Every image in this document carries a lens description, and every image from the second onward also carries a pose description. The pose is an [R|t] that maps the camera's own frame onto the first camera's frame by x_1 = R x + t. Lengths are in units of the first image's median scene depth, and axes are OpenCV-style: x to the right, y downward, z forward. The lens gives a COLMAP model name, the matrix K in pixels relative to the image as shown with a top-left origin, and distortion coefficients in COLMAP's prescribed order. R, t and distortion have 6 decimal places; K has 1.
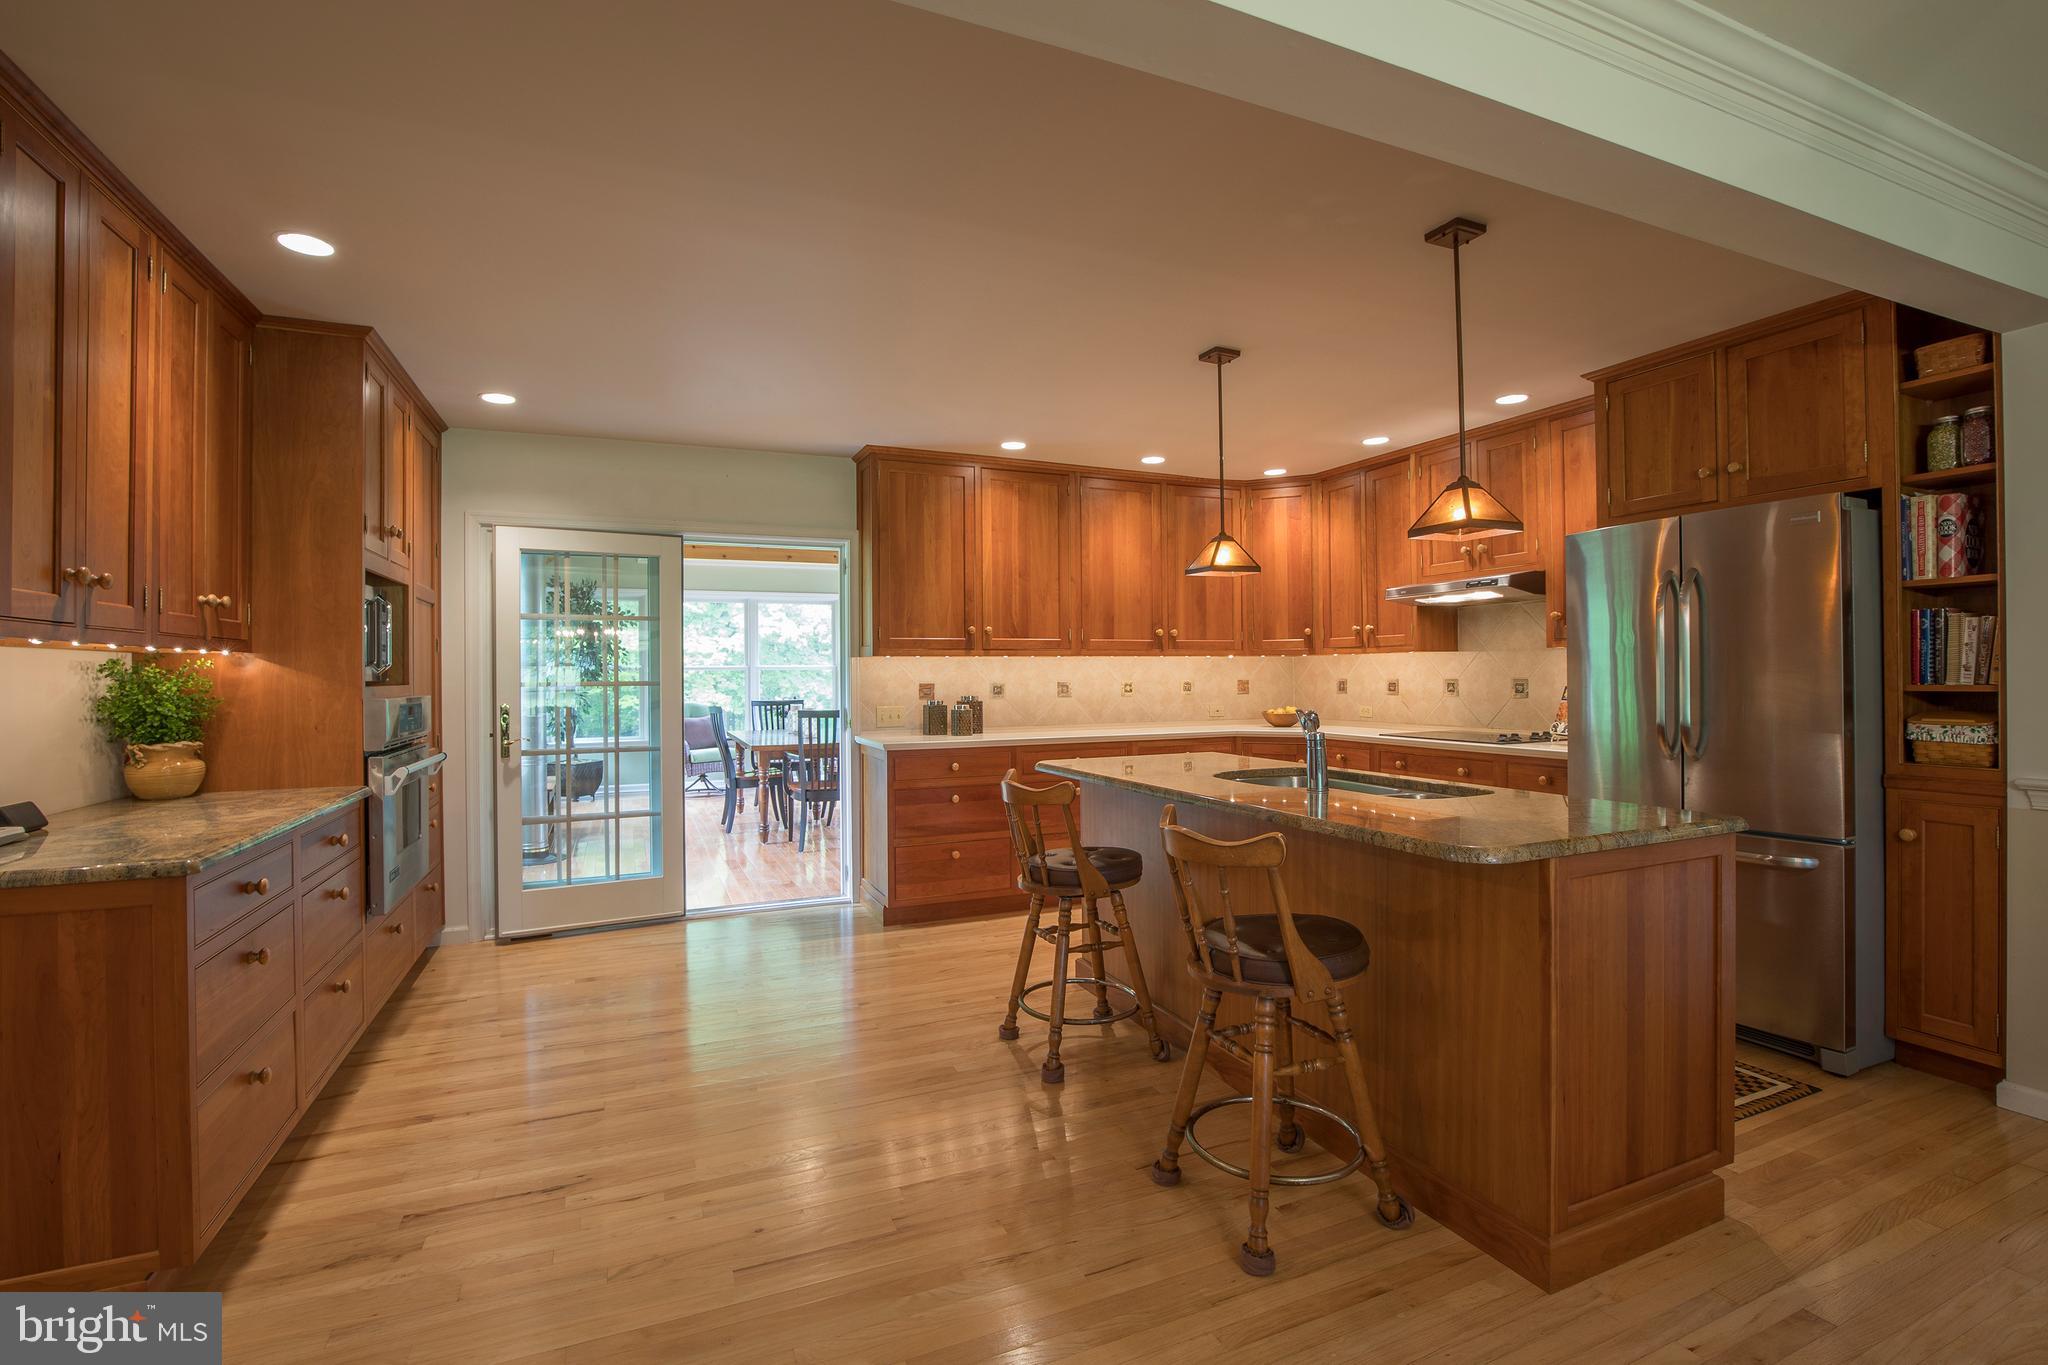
lens RADIAL K [[943.5, 0, 1047.5], [0, 943.5, 669.2], [0, 0, 1]] dist [-0.045739, 0.002661]
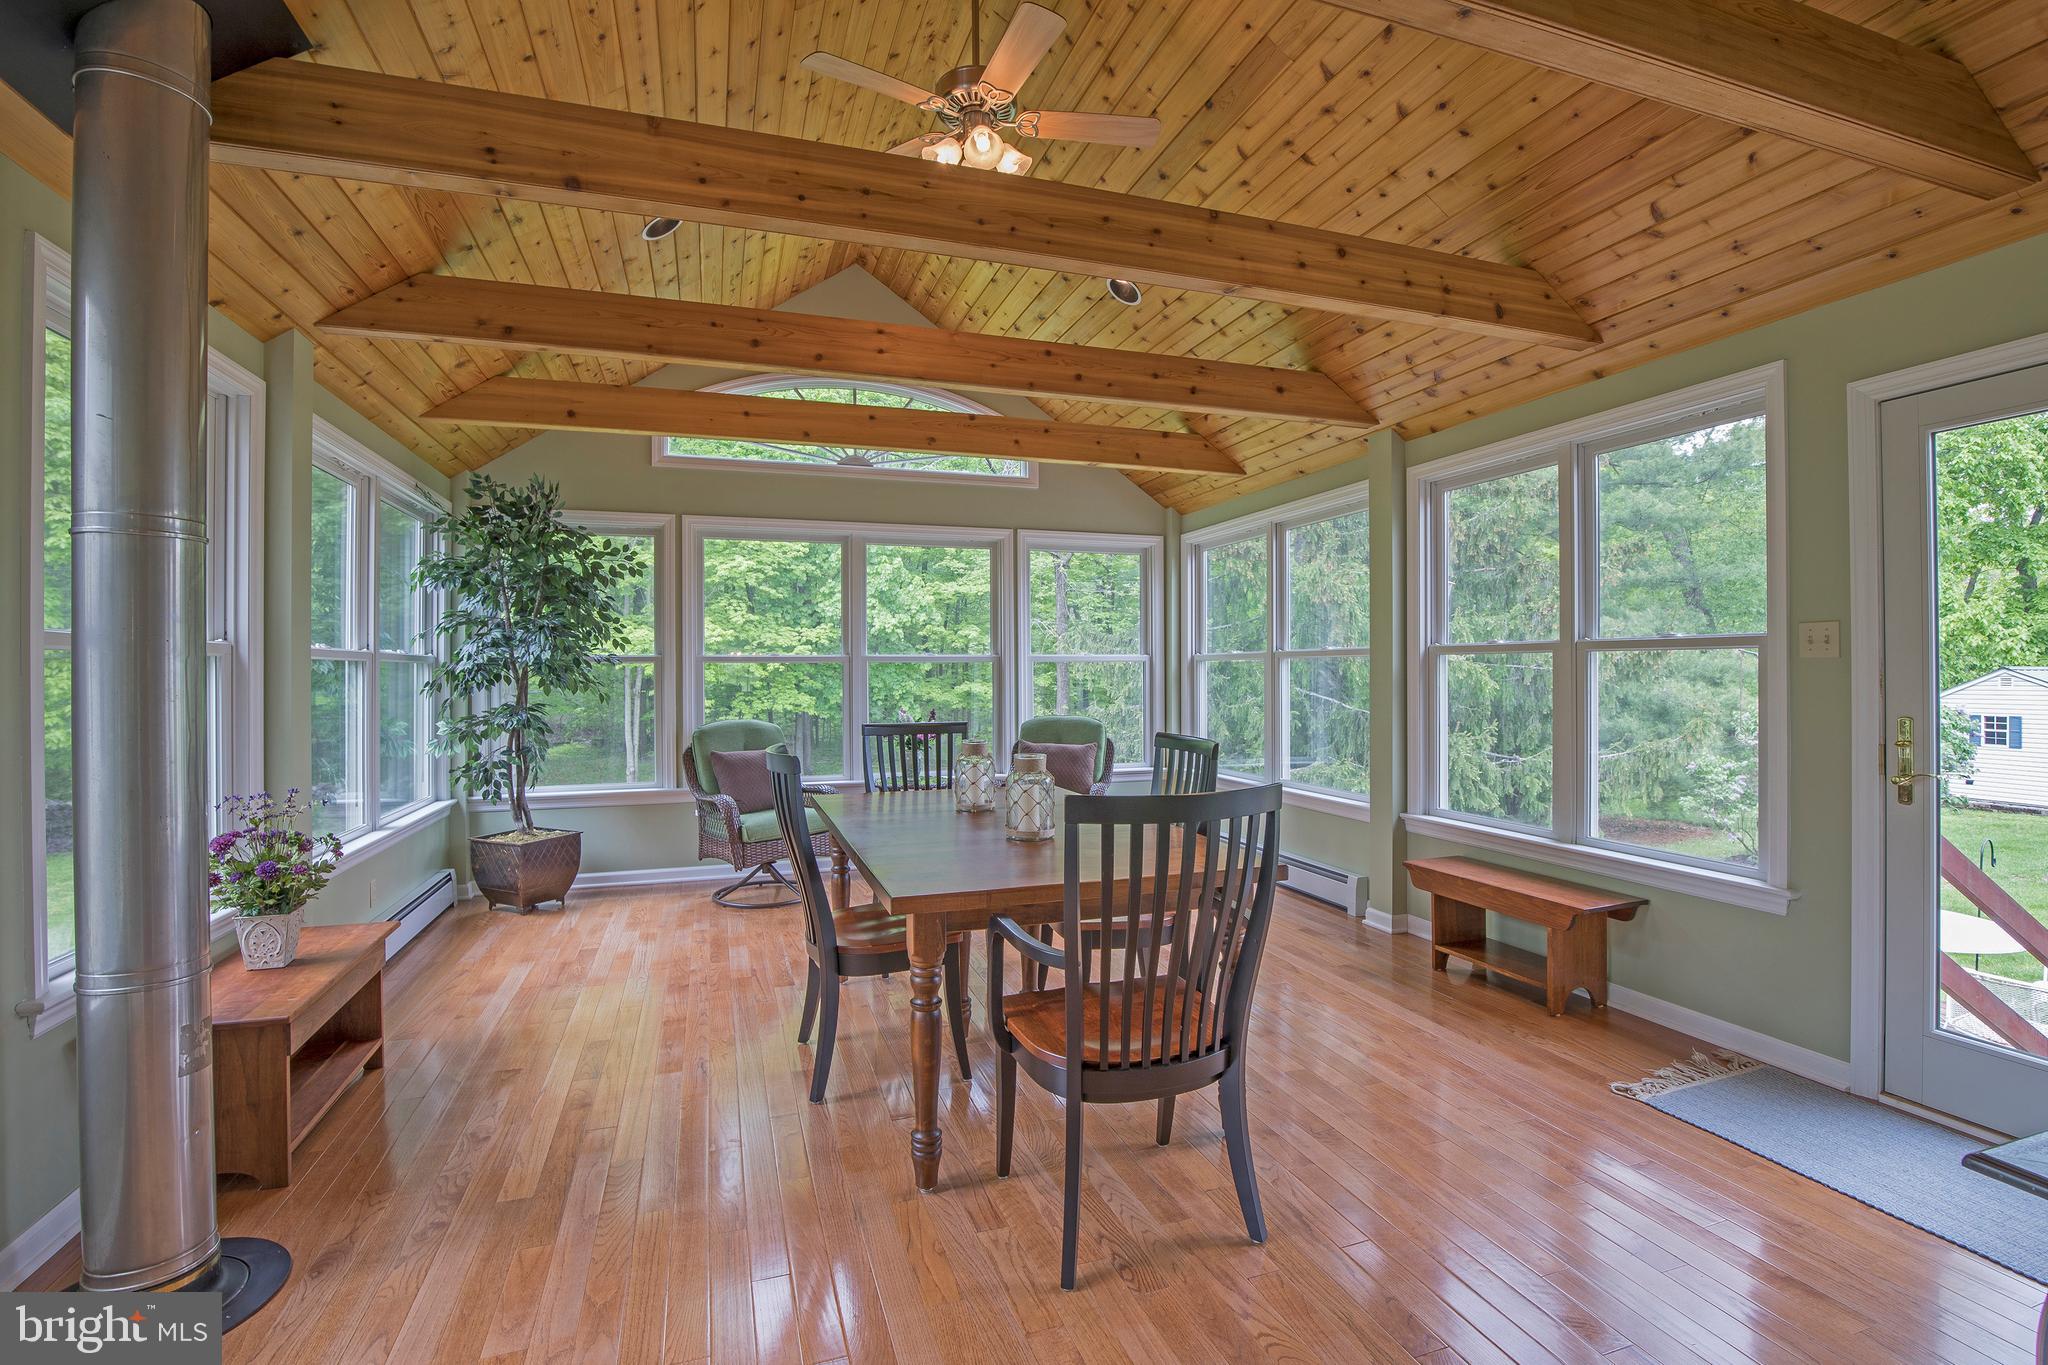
lens RADIAL K [[943.5, 0, 1028.6], [0, 943.5, 673.8], [0, 0, 1]] dist [-0.045739, 0.002661]
pose [[0.994823, 0.002605, -0.101590, -0.338676], [-0.001920, 0.999975, 0.006836, 0.008303], [0.101605, -0.006605, 0.994803, 0.990460]]
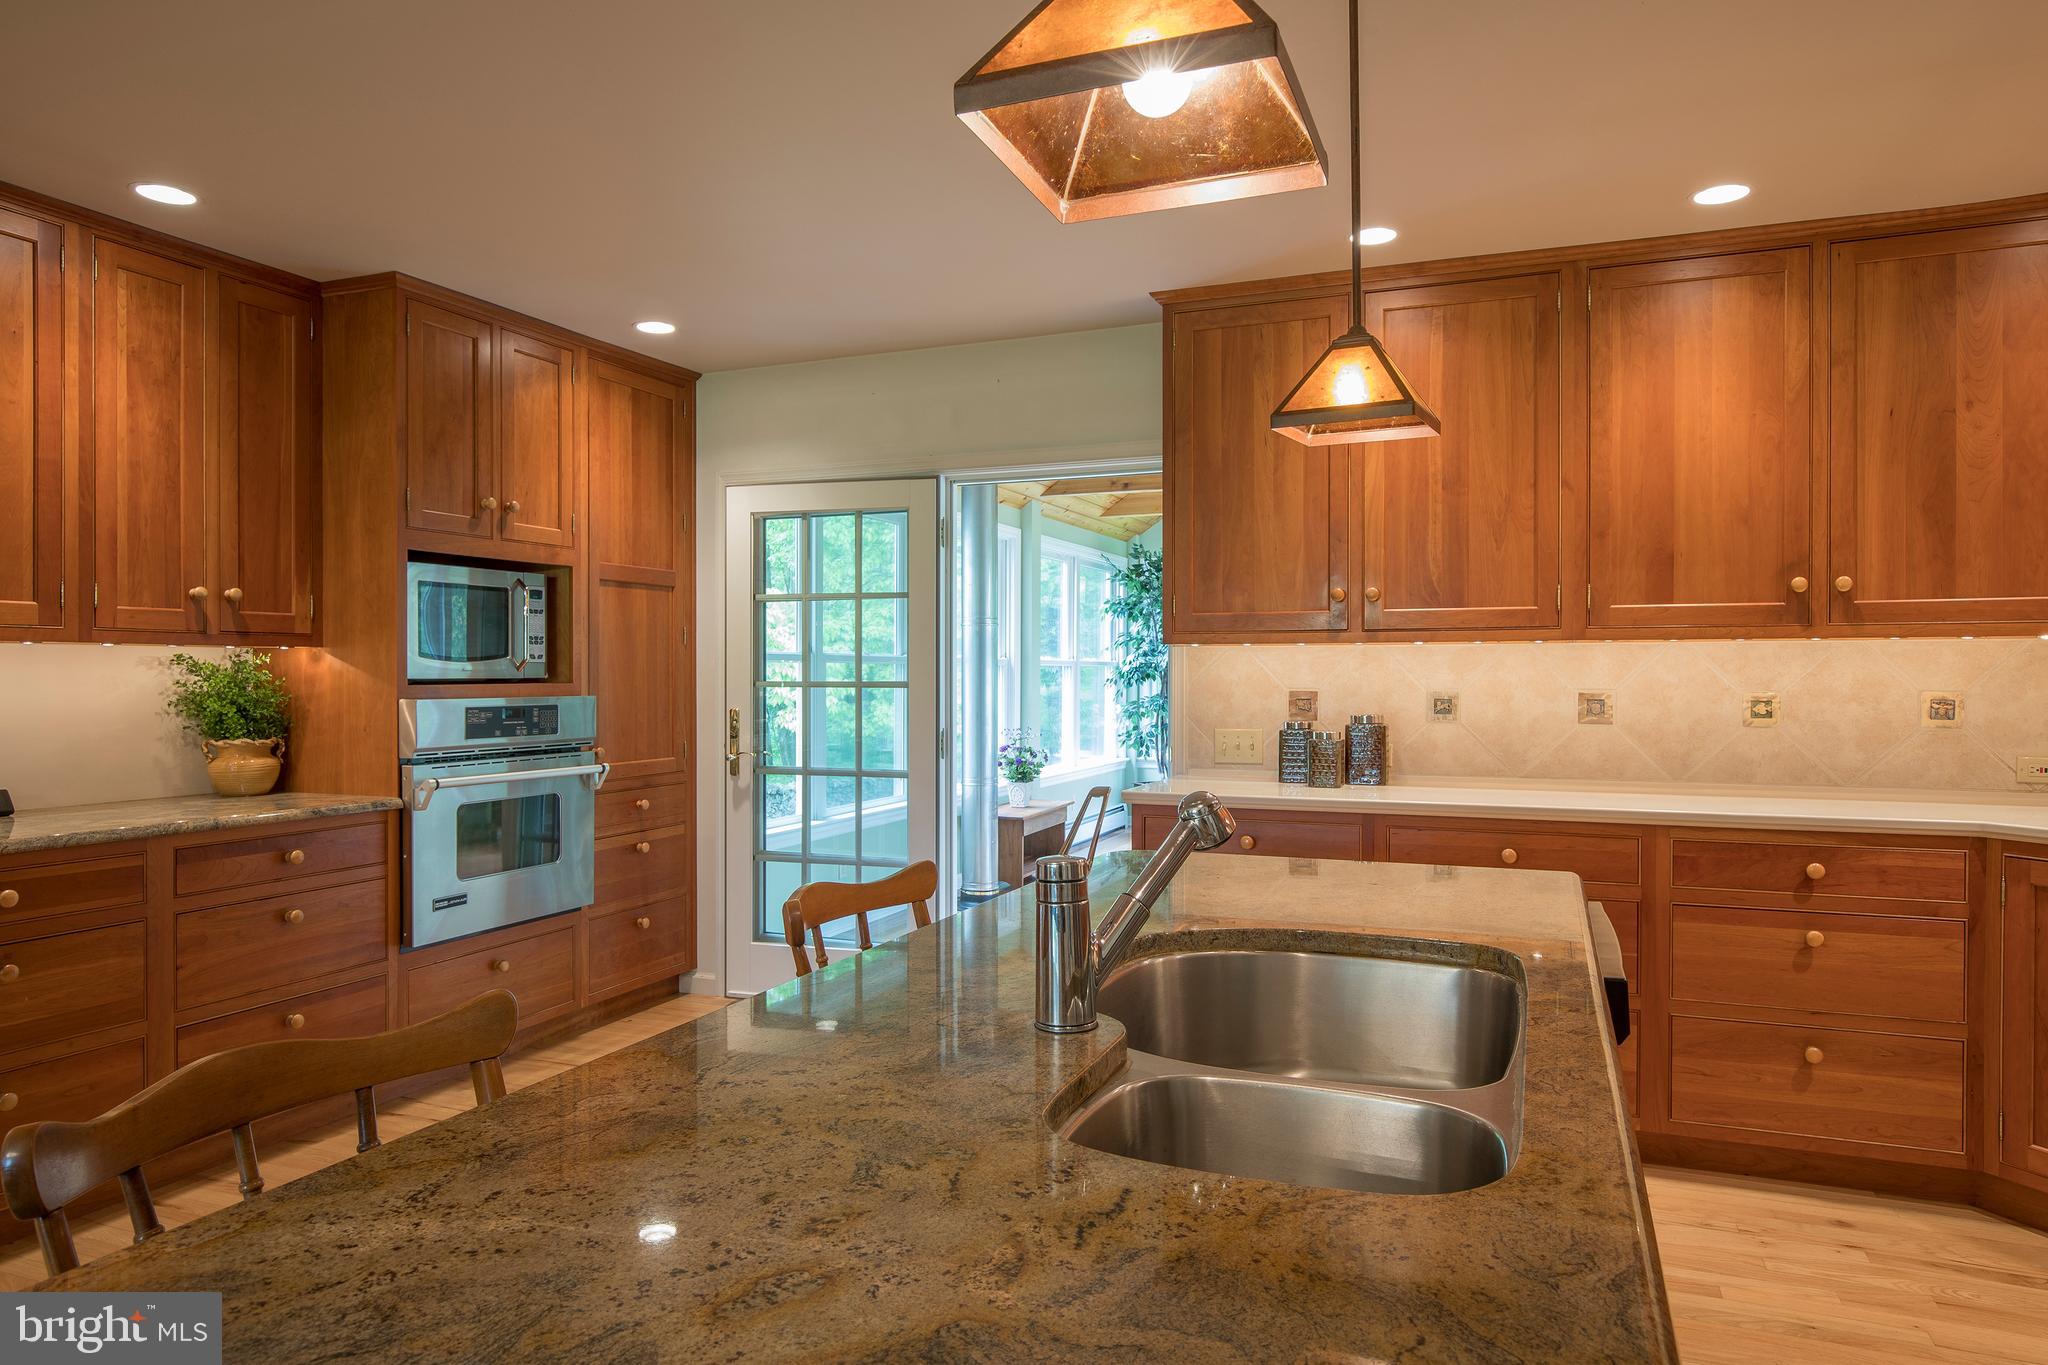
lens RADIAL K [[1268.6, 0, 1025.5], [0, 1268.6, 684.8], [0, 0, 1]] dist [-0.012735, 0.000445]
pose [[0.686752, 0.014476, -0.726748, 0.340330], [-0.001937, 0.999835, 0.018085, -0.002465], [0.726890, -0.011012, 0.686666, 0.374904]]
